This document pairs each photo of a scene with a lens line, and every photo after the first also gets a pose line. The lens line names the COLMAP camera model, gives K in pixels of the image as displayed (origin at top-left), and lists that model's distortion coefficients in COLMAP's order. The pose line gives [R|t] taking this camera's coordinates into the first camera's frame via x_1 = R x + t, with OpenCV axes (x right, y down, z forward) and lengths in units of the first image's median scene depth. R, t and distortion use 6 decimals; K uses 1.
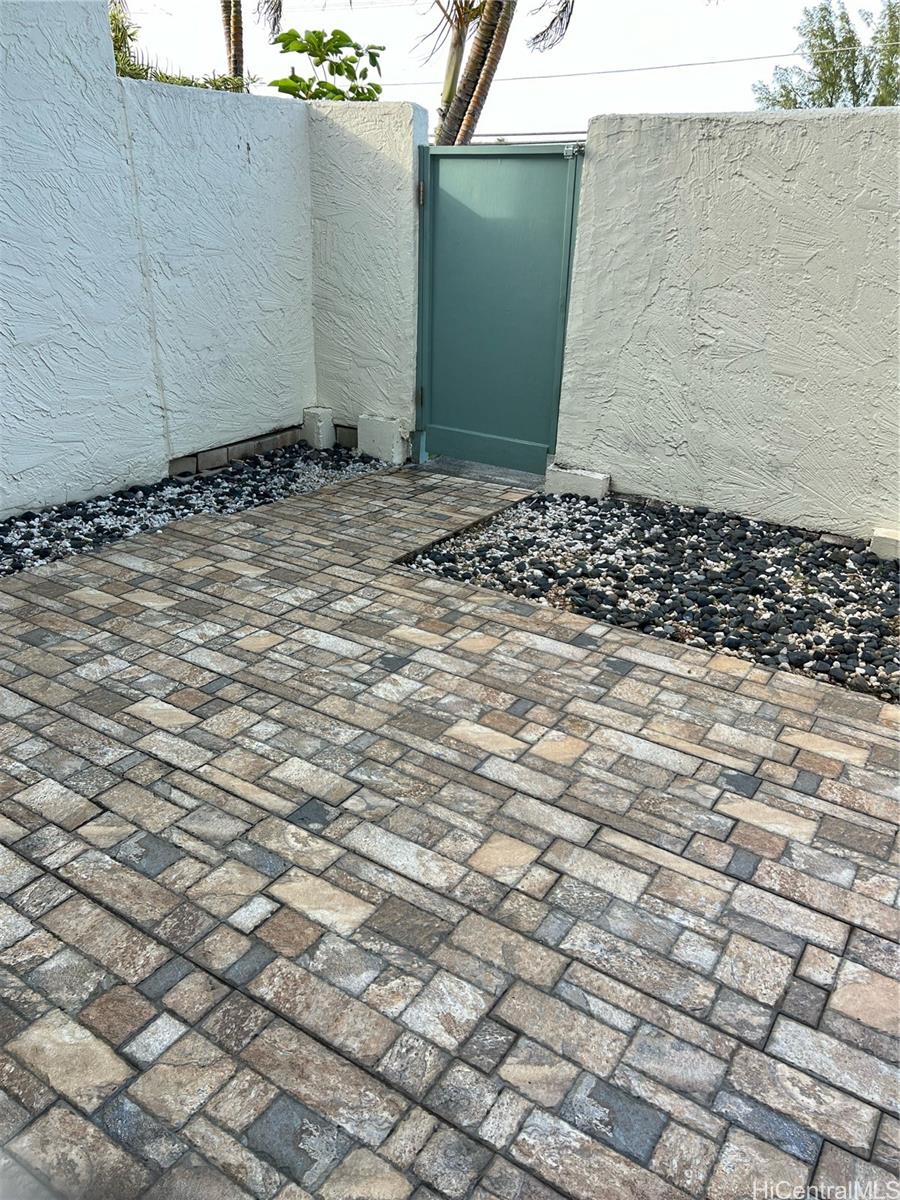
lens RADIAL K [[905.3, 0, 450.1], [0, 905.3, 600.5], [0, 0, 1]] dist [0.011900, -0.002733]
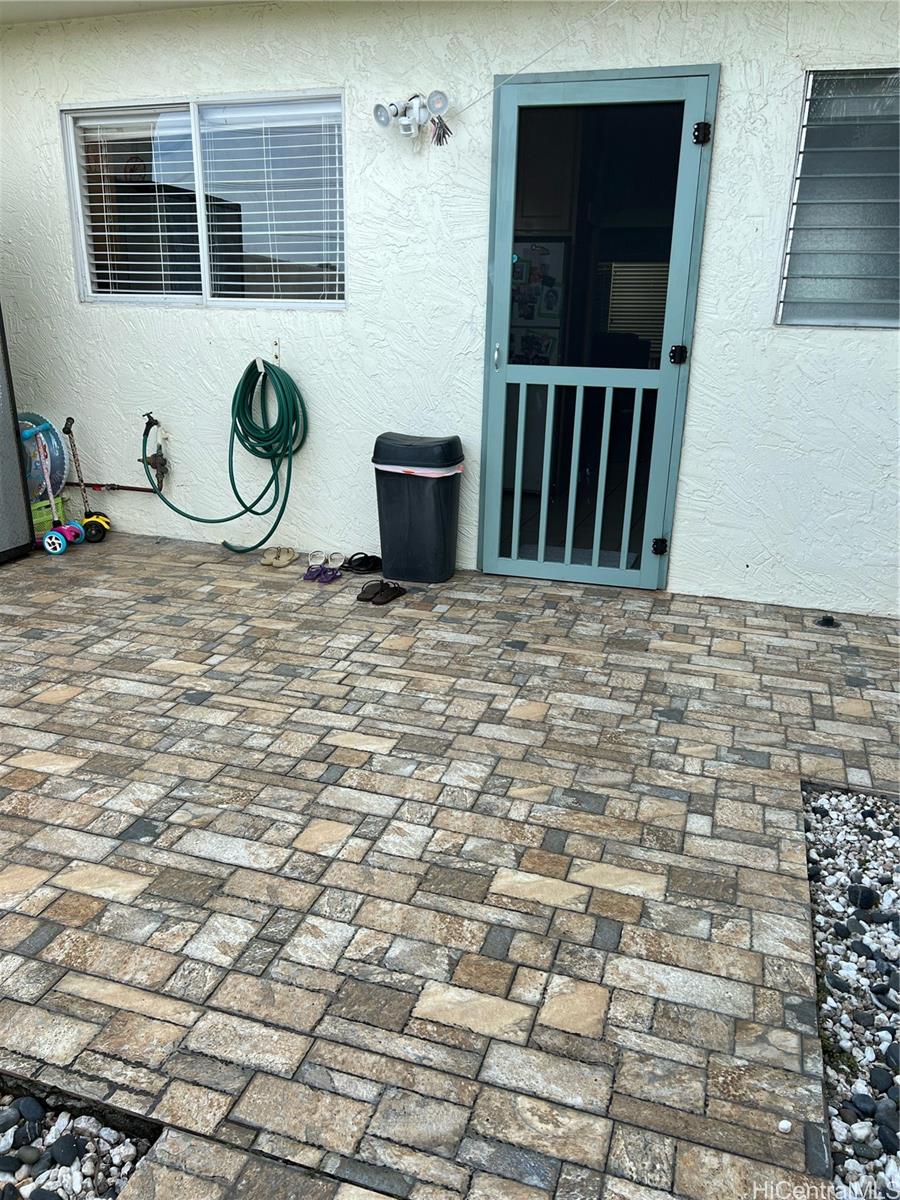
lens RADIAL K [[905.3, 0, 449.5], [0, 905.3, 600.5], [0, 0, 1]] dist [0.011900, -0.002733]
pose [[-0.962066, 0.040701, -0.269763, -0.134198], [-0.151667, 0.742132, 0.652868, -0.742549], [0.226772, 0.669017, -0.707807, 1.706055]]
